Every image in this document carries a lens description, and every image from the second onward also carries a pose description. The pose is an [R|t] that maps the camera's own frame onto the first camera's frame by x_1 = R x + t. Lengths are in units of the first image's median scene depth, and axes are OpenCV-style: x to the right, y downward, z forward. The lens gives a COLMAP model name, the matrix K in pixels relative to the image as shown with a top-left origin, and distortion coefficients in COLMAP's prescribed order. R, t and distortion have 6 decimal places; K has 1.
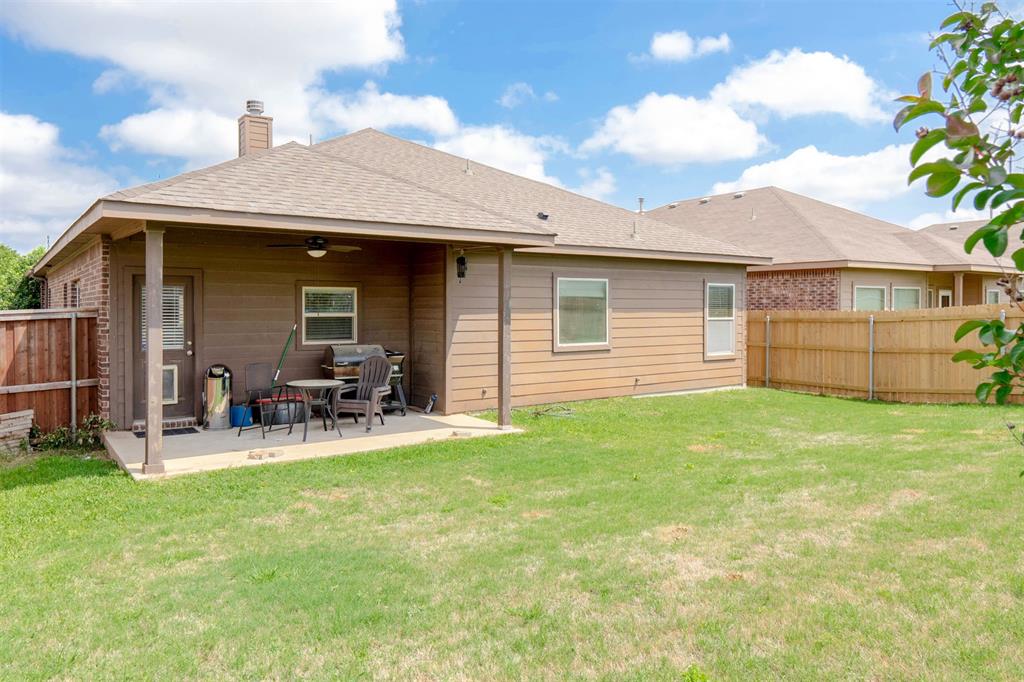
lens RADIAL K [[714.5, 0, 504.5], [0, 714.5, 340.6], [0, 0, 1]] dist [-0.006697, -0.000764]
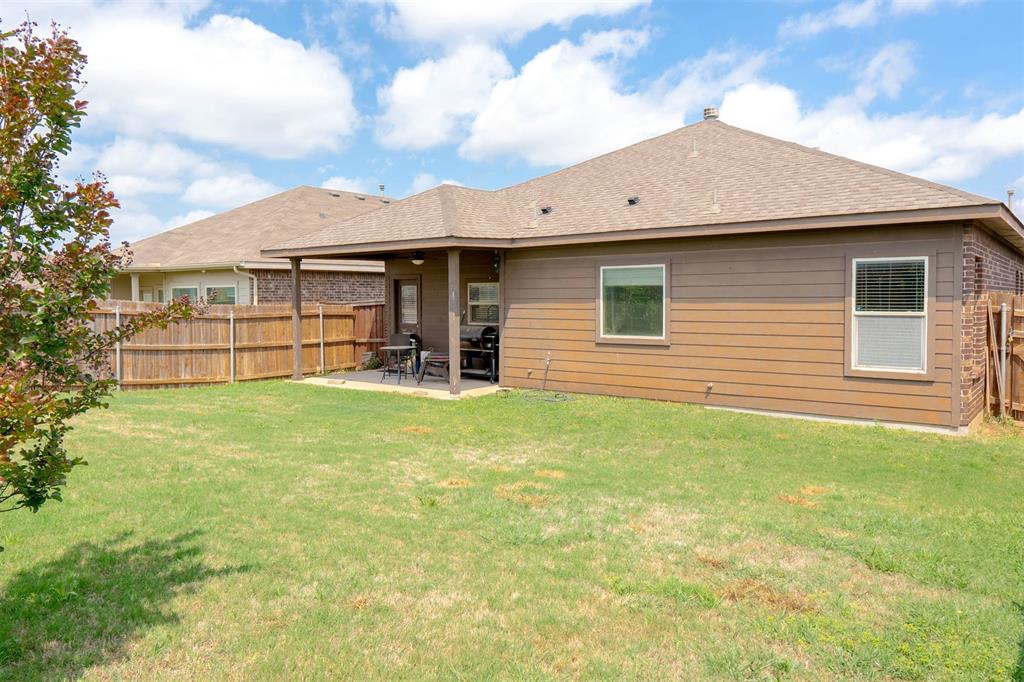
lens RADIAL K [[714.5, 0, 504.5], [0, 714.5, 340.6], [0, 0, 1]] dist [-0.006697, -0.000764]
pose [[0.288071, 0.058001, -0.955851, 0.917933], [-0.036899, 0.998095, 0.049444, -0.029243], [0.956898, 0.021026, 0.289662, 0.564167]]
